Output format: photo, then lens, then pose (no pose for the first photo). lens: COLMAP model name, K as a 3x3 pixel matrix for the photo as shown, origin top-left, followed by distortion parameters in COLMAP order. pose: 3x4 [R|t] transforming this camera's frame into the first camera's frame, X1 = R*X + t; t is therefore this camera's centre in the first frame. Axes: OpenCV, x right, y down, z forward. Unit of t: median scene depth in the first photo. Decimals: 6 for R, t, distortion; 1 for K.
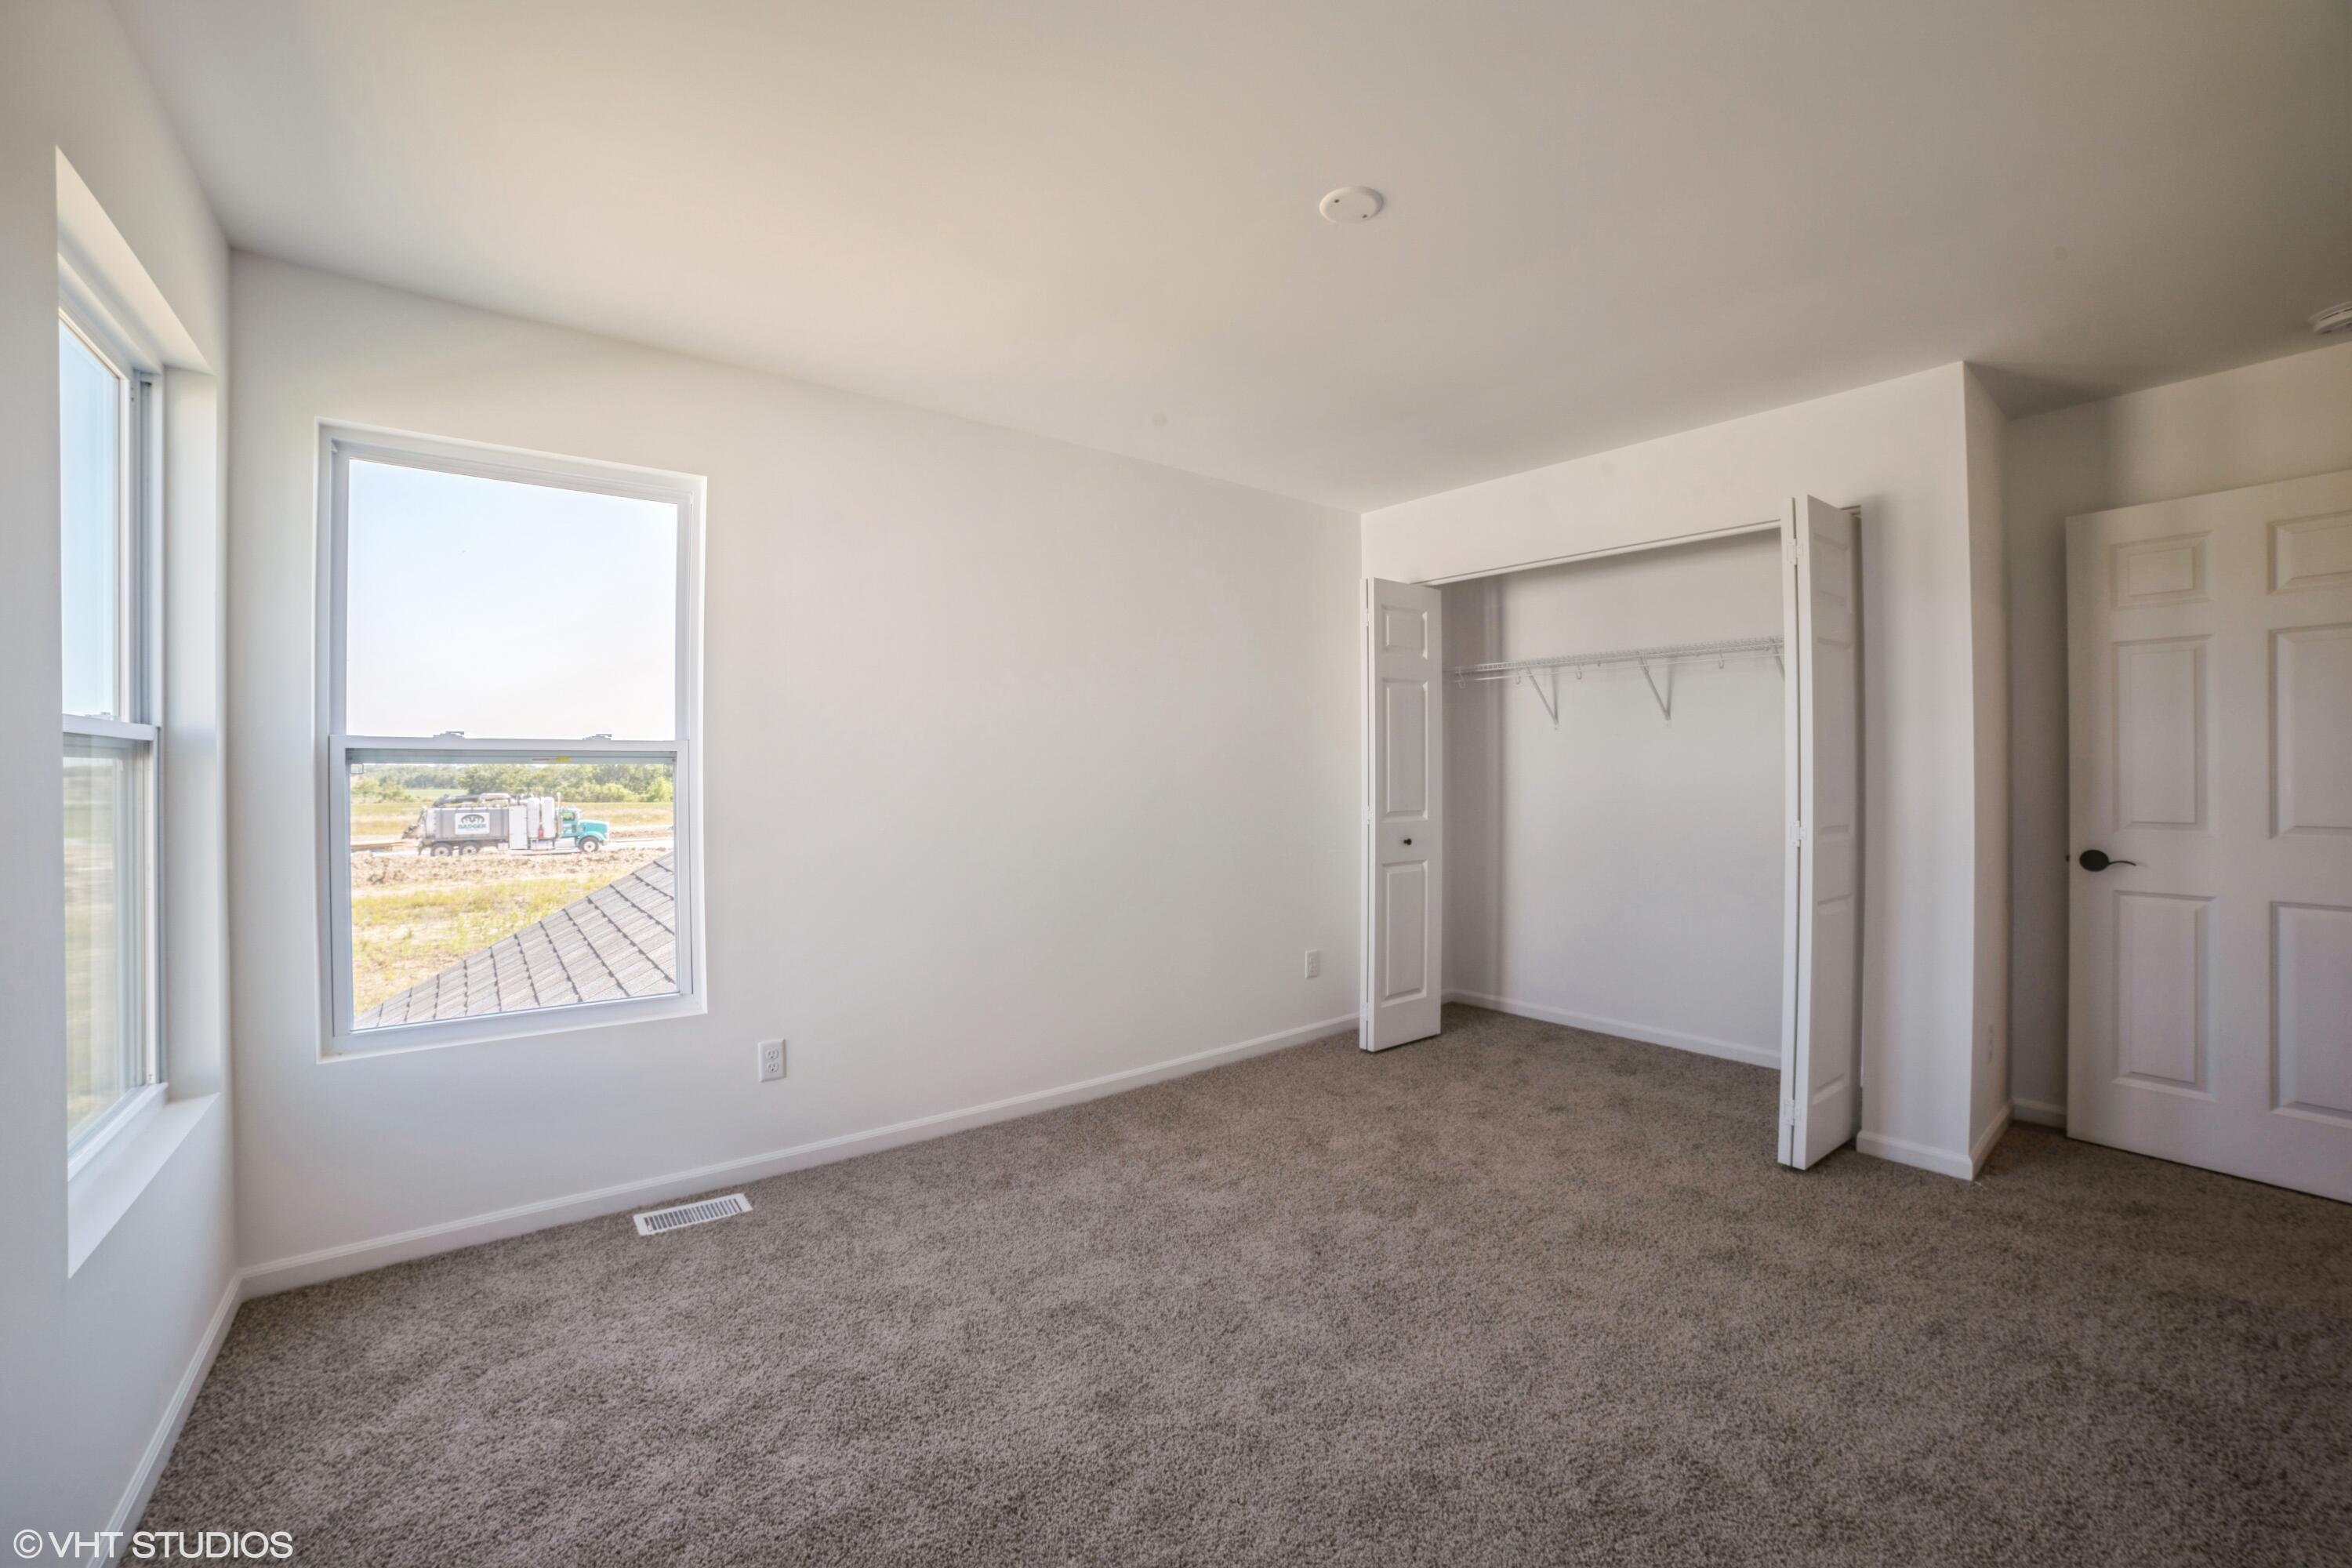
lens RADIAL K [[936.3, 0, 1176.0], [0, 936.3, 784.0], [0, 0, 1]] dist [-0.036988, 0.000078]
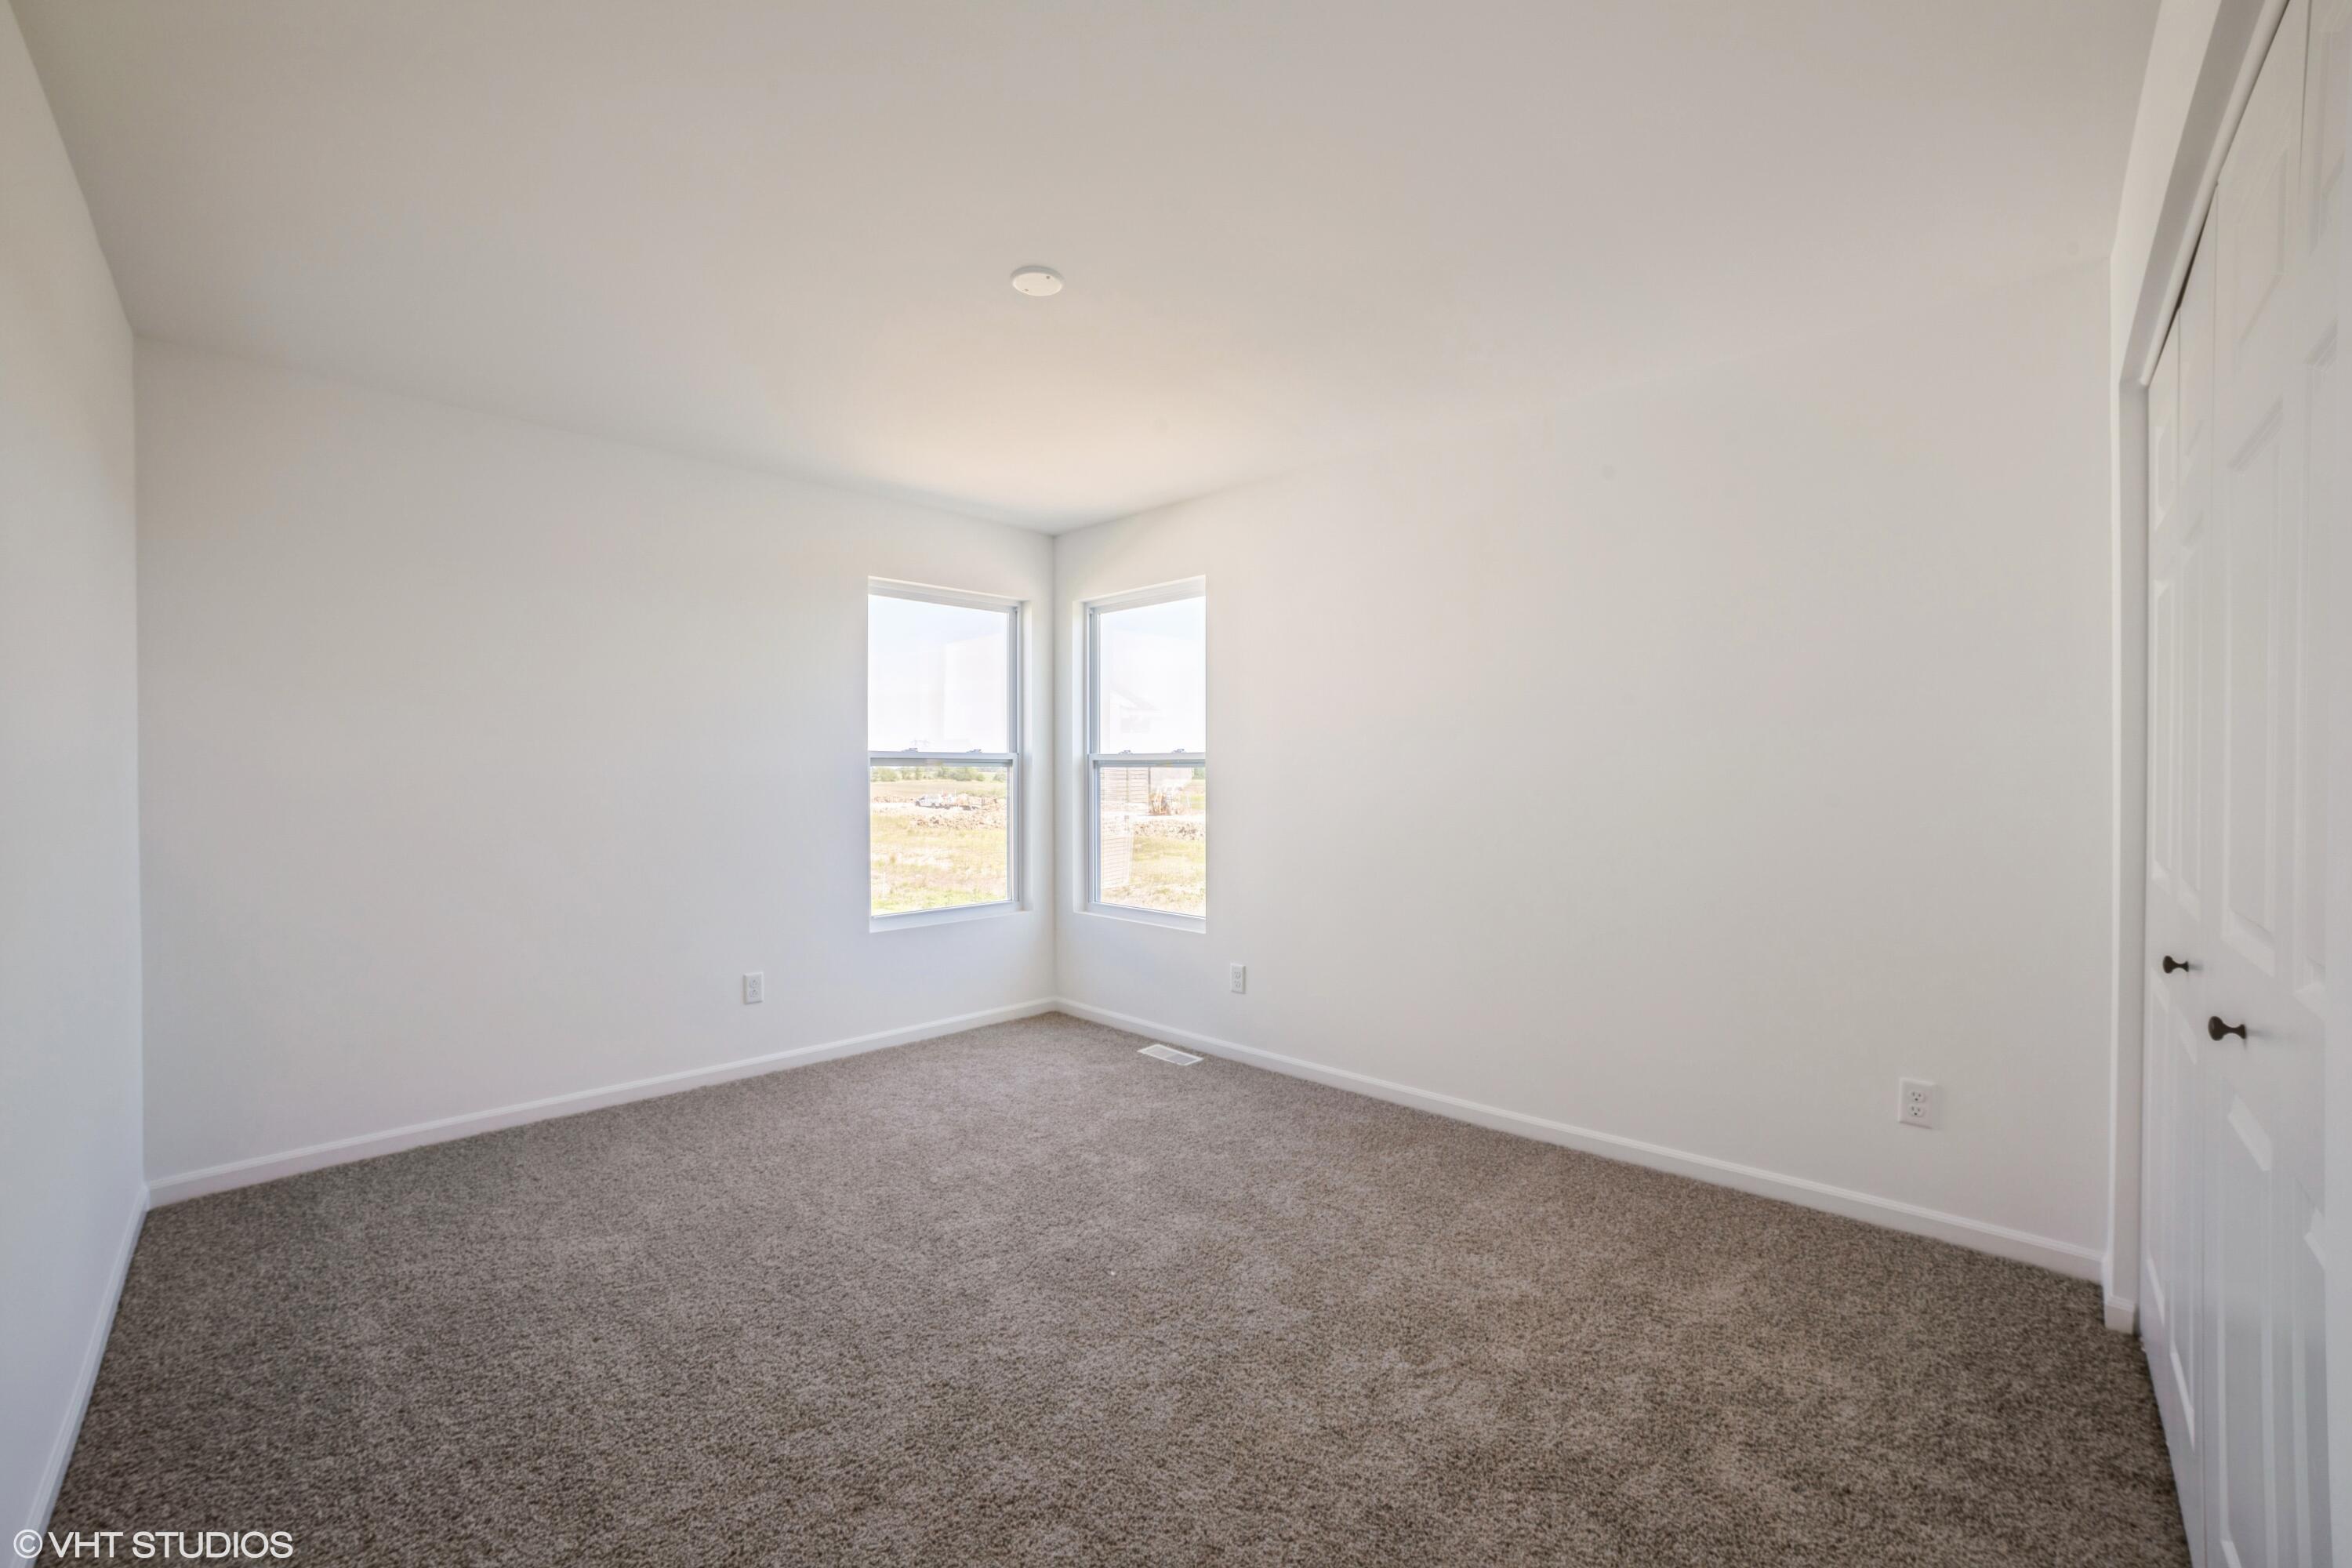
lens RADIAL K [[911.7, 0, 1176.0], [0, 911.7, 784.0], [0, 0, 1]] dist [0.000224, 0.000033]
pose [[0.184434, 0.005701, -0.982828, 1.057670], [-0.013668, 0.999901, 0.003236, 0.004197], [0.982750, 0.012836, 0.184494, 0.769697]]
